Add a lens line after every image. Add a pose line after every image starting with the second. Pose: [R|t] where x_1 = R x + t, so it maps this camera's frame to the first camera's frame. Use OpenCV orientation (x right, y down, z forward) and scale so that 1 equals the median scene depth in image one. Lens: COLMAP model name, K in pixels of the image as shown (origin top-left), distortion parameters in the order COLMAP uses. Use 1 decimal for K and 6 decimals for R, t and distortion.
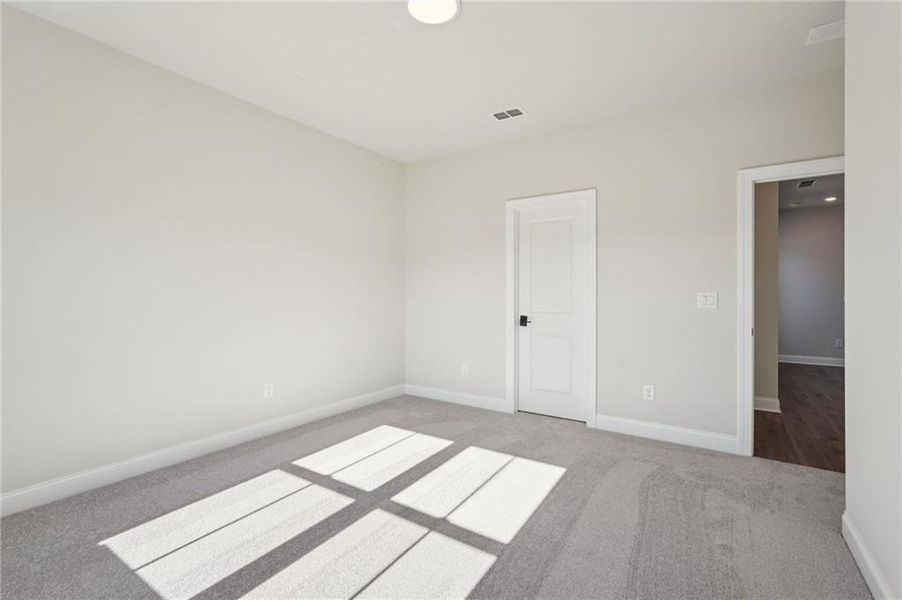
lens RADIAL K [[414.9, 0, 447.7], [0, 414.9, 292.3], [0, 0, 1]] dist [0.008564, 0.001676]
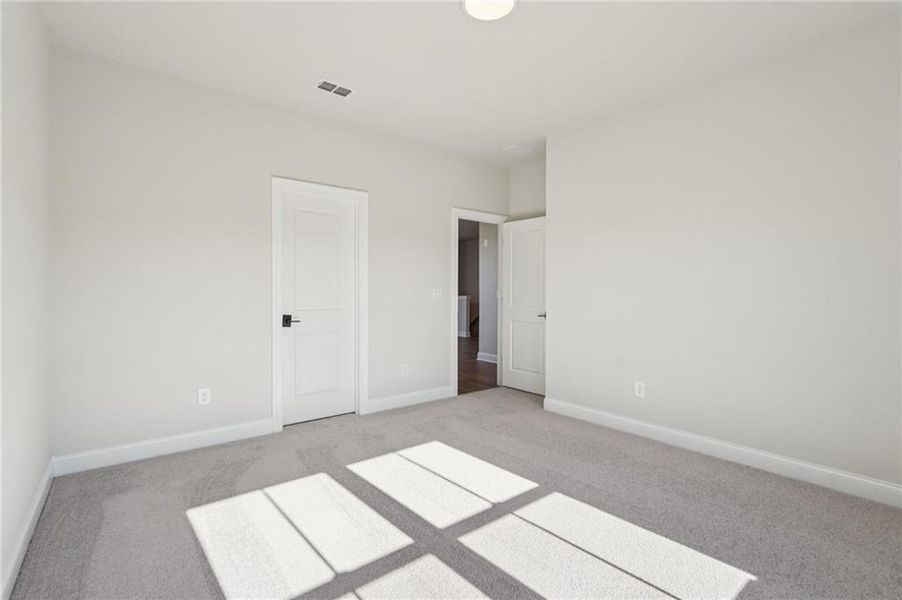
lens RADIAL K [[414.9, 0, 446.7], [0, 414.9, 293.8], [0, 0, 1]] dist [0.008564, 0.001676]
pose [[0.302562, -0.004363, 0.953120, -0.684082], [0.000437, 0.999990, 0.004439, 0.010595], [-0.953130, -0.000926, 0.302561, 0.531480]]
